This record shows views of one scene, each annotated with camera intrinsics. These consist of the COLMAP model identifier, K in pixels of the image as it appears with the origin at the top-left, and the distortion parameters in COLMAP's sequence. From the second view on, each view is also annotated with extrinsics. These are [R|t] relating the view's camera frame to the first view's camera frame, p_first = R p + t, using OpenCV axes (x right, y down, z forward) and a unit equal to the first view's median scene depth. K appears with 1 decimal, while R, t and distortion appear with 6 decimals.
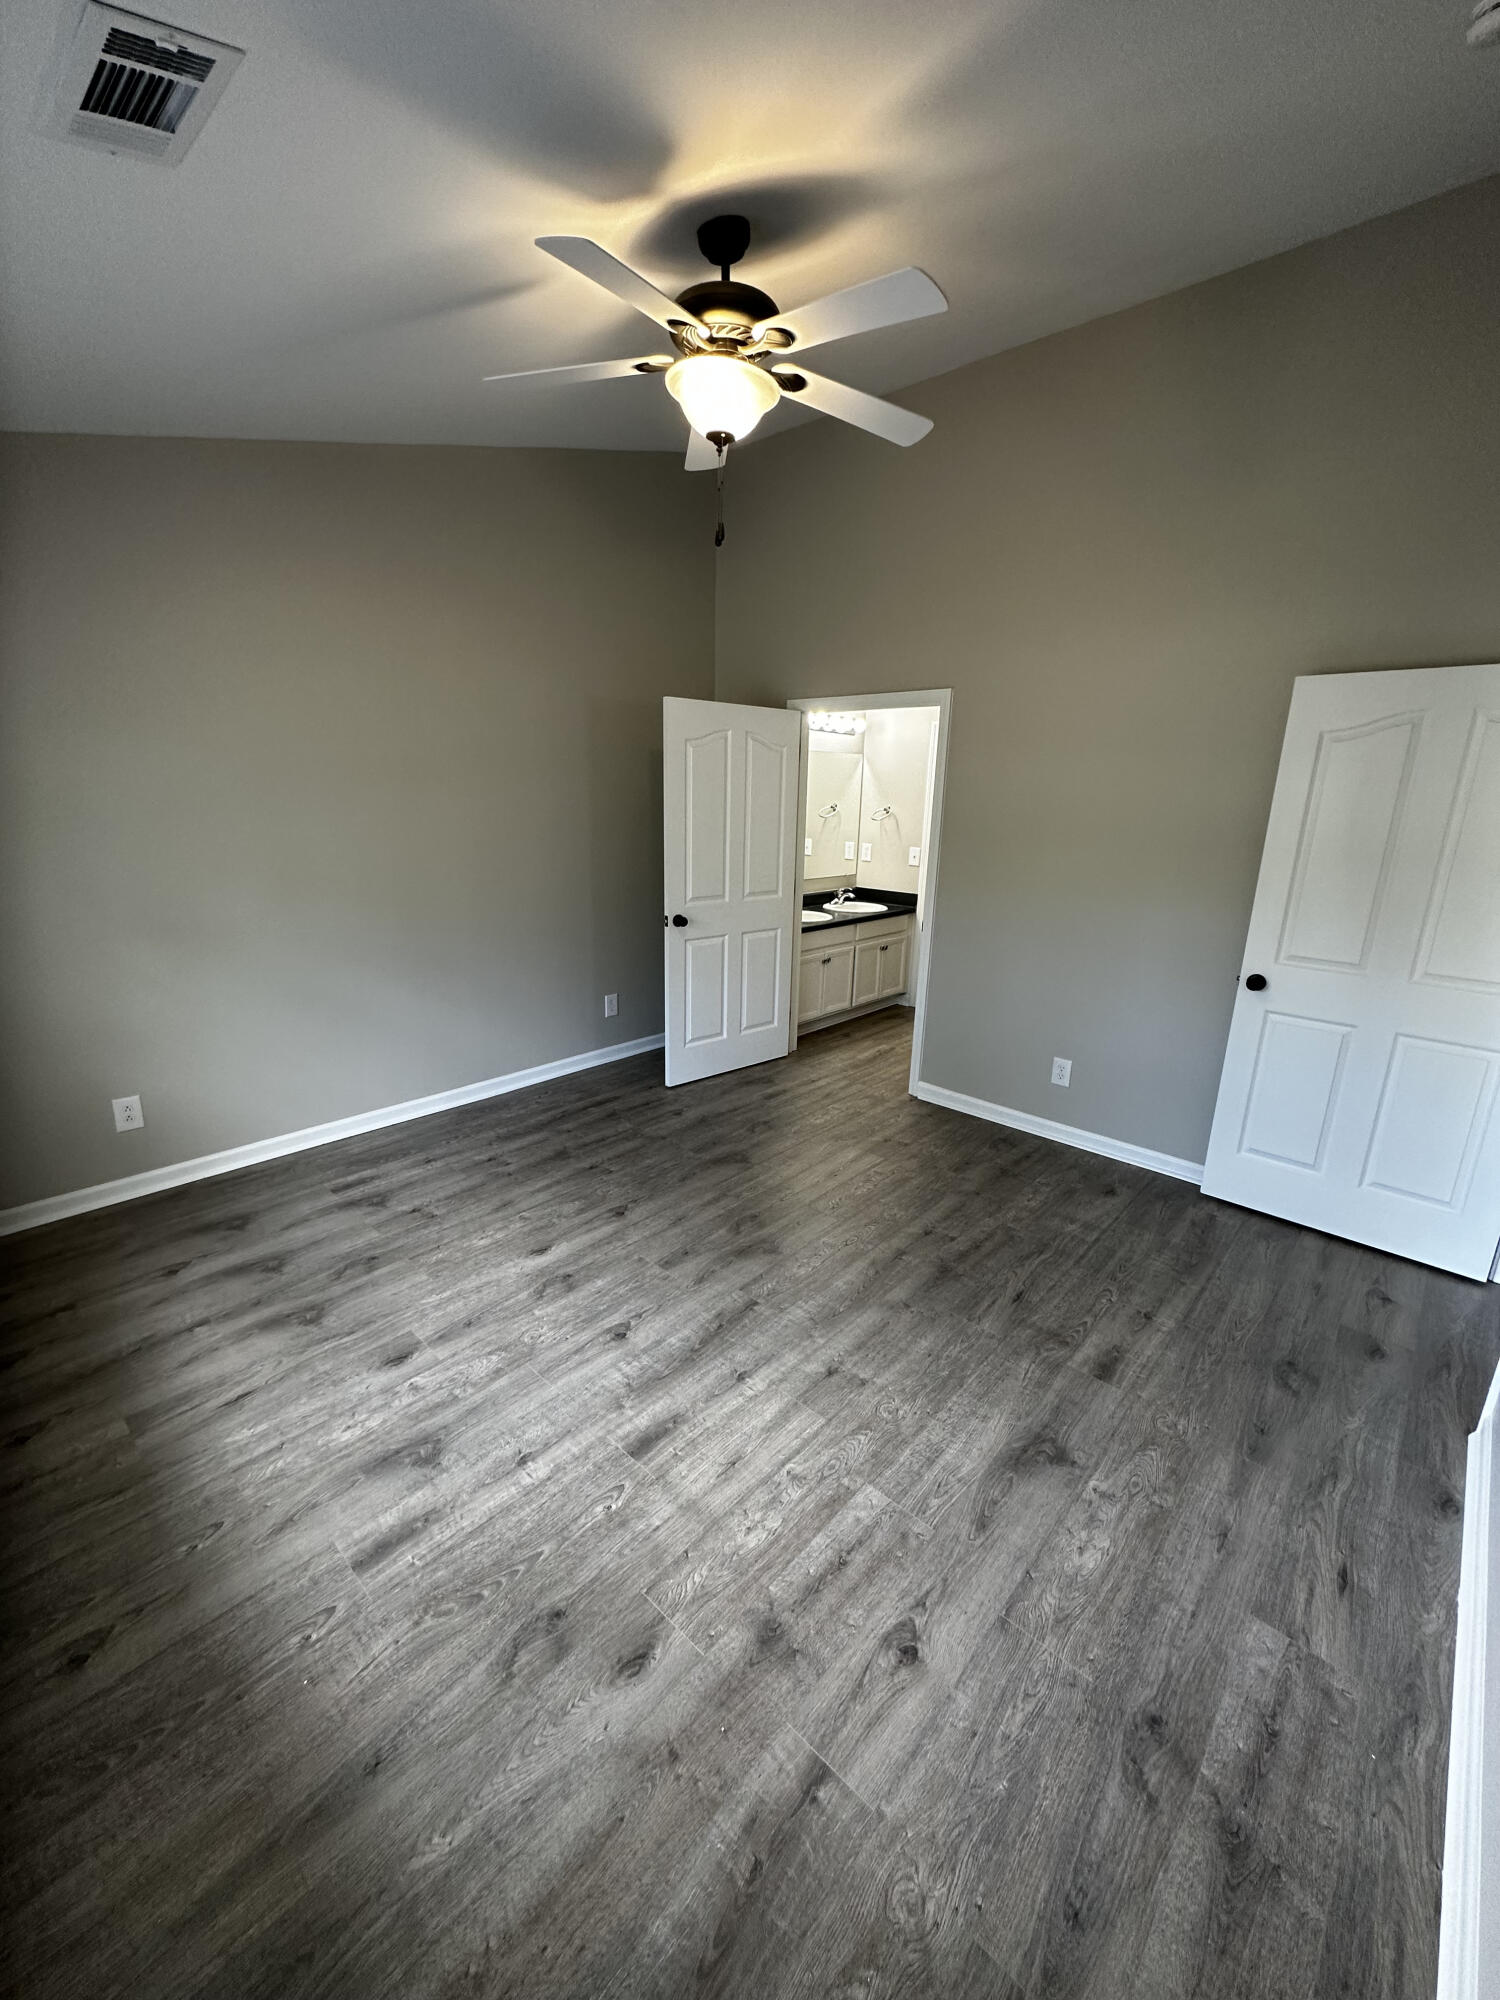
lens RADIAL K [[797.3, 0, 751.0], [0, 797.3, 1000.3], [0, 0, 1]] dist [-0.003533, 0.000511]
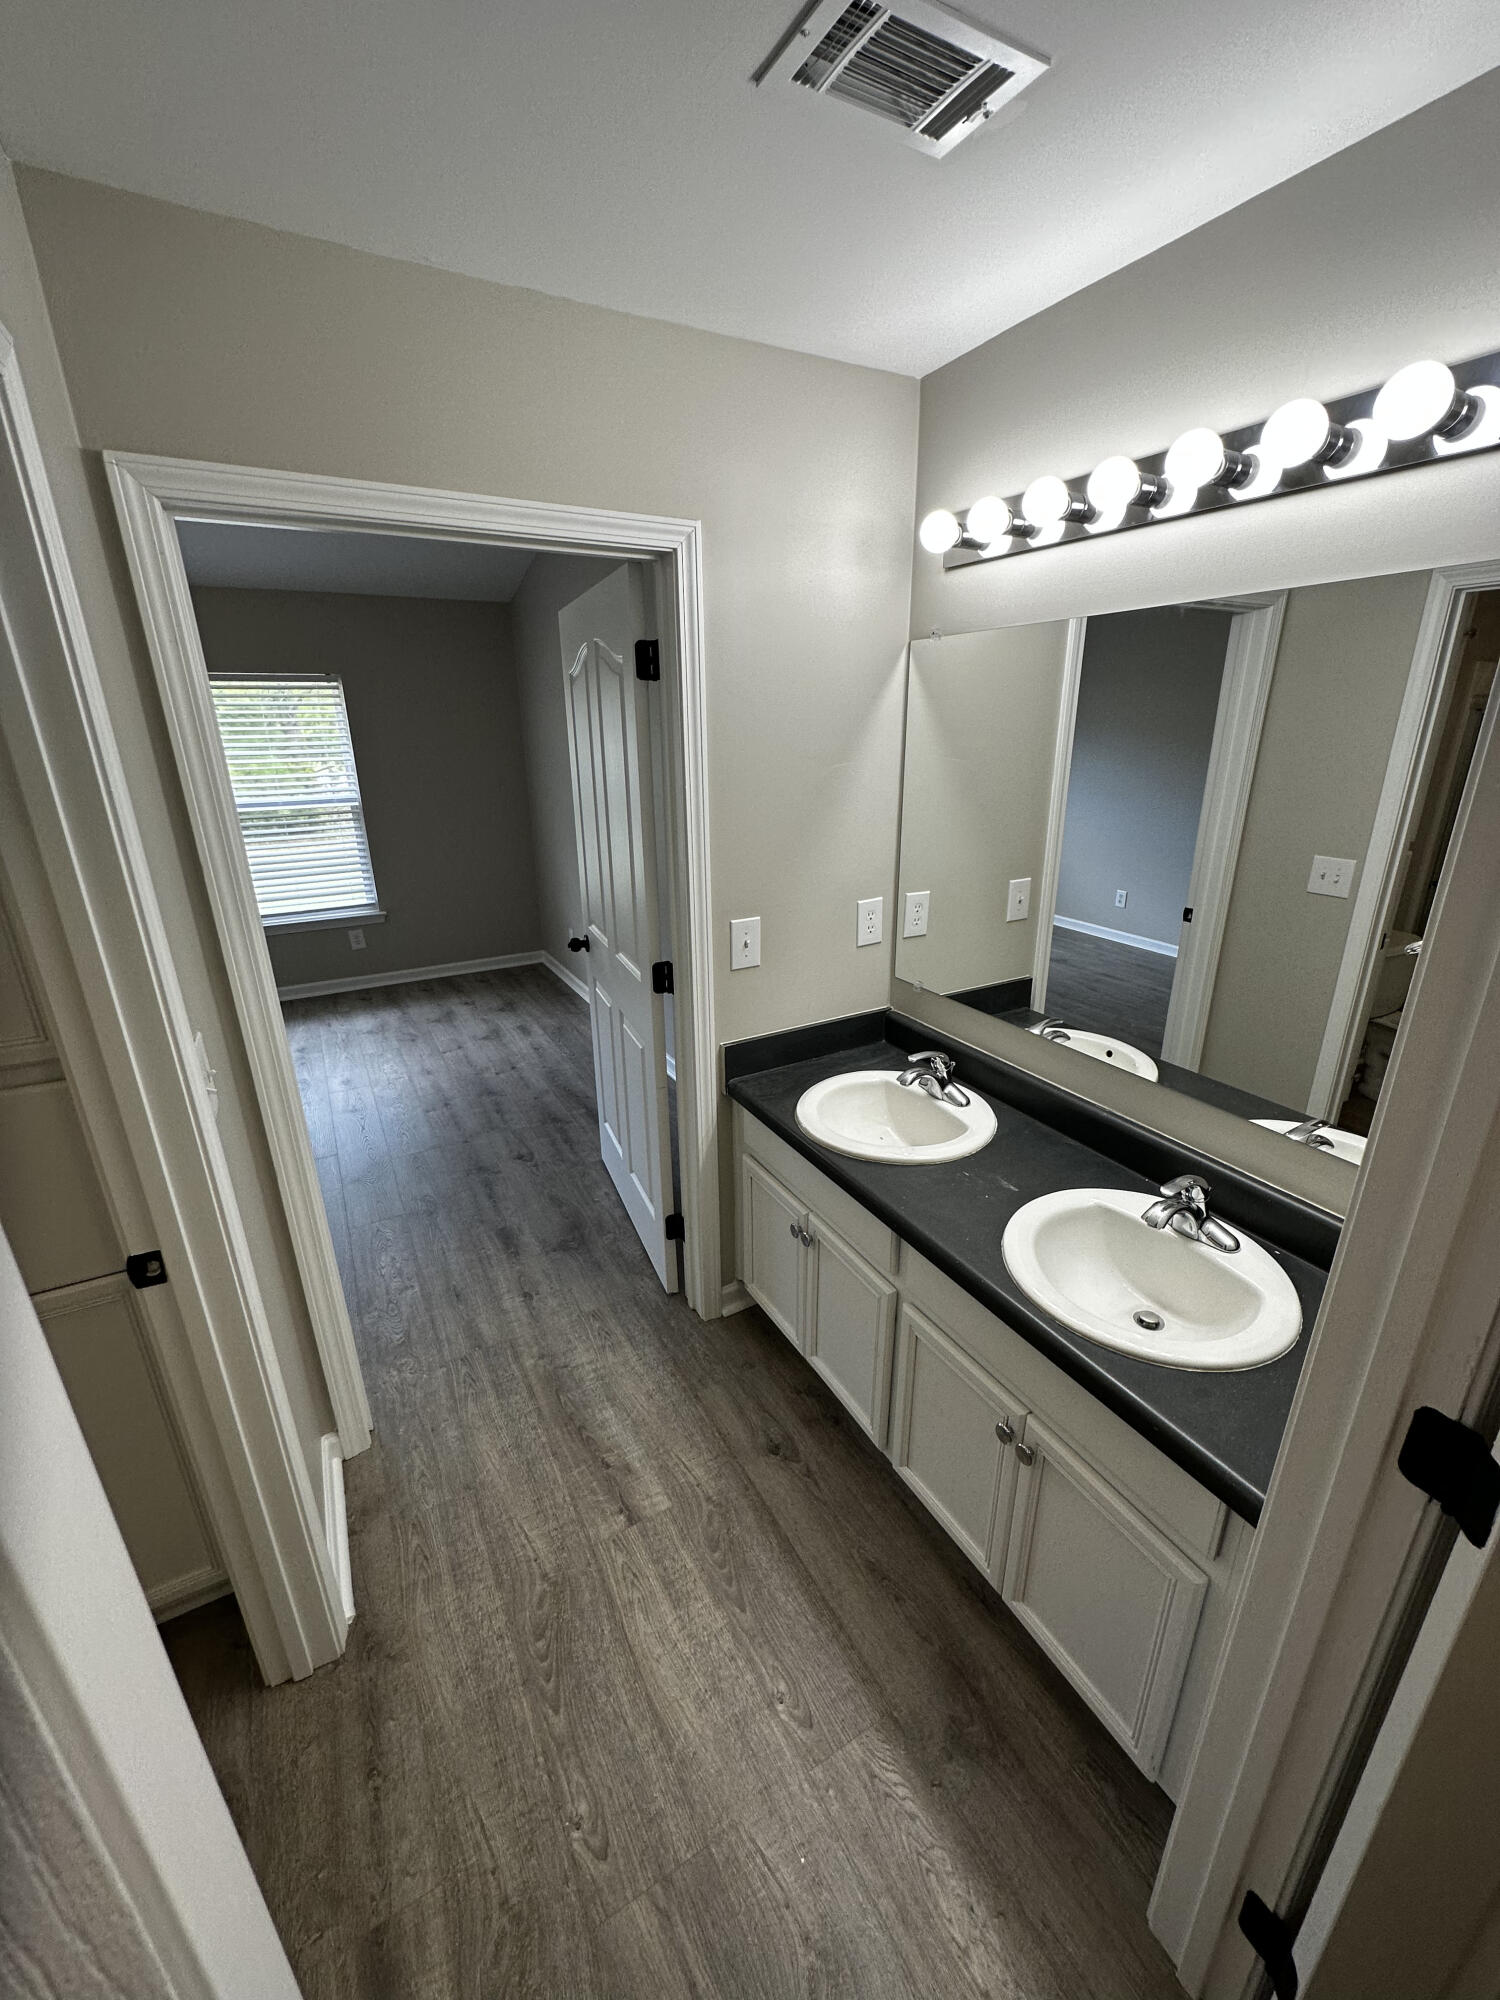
lens RADIAL K [[800.6, 0, 749.2], [0, 800.6, 996.1], [0, 0, 1]] dist [0.013199, 0.000300]
pose [[-0.312604, 0.288759, -0.904929, 0.695530], [-0.241987, 0.897032, 0.369833, -0.479398], [0.918543, 0.334593, -0.210540, 1.757936]]
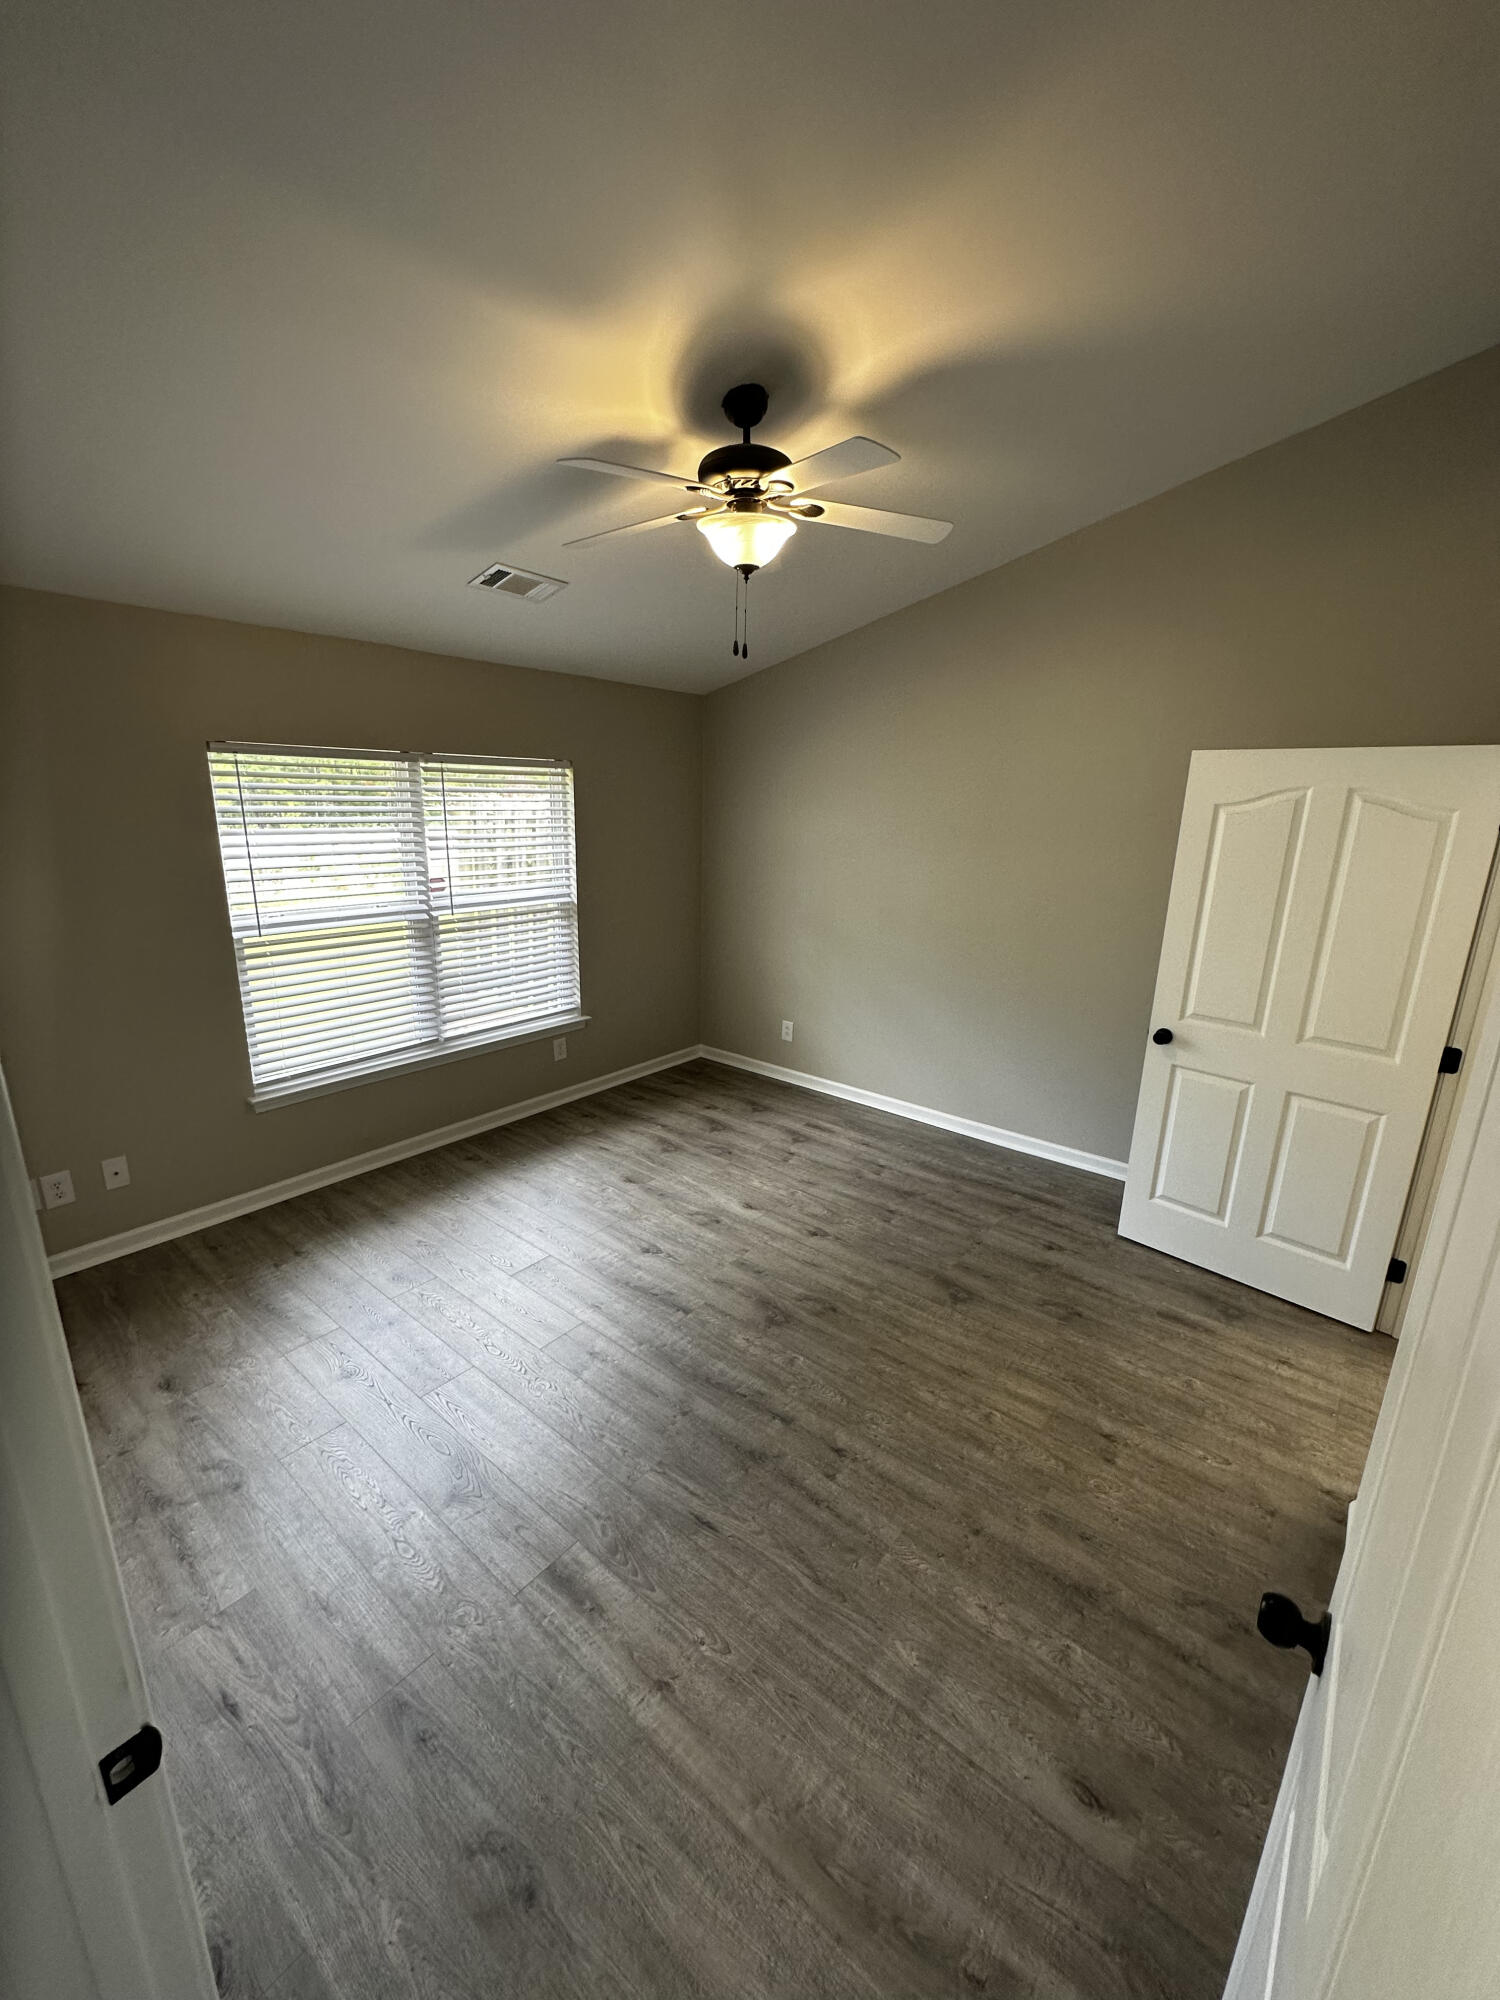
lens RADIAL K [[797.3, 0, 751.0], [0, 797.3, 1000.3], [0, 0, 1]] dist [-0.003533, 0.000511]
pose [[0.064601, 0.229309, -0.971208, 0.842172], [-0.279103, 0.938551, 0.203034, -0.240919], [0.958086, 0.257951, 0.124632, 0.700176]]
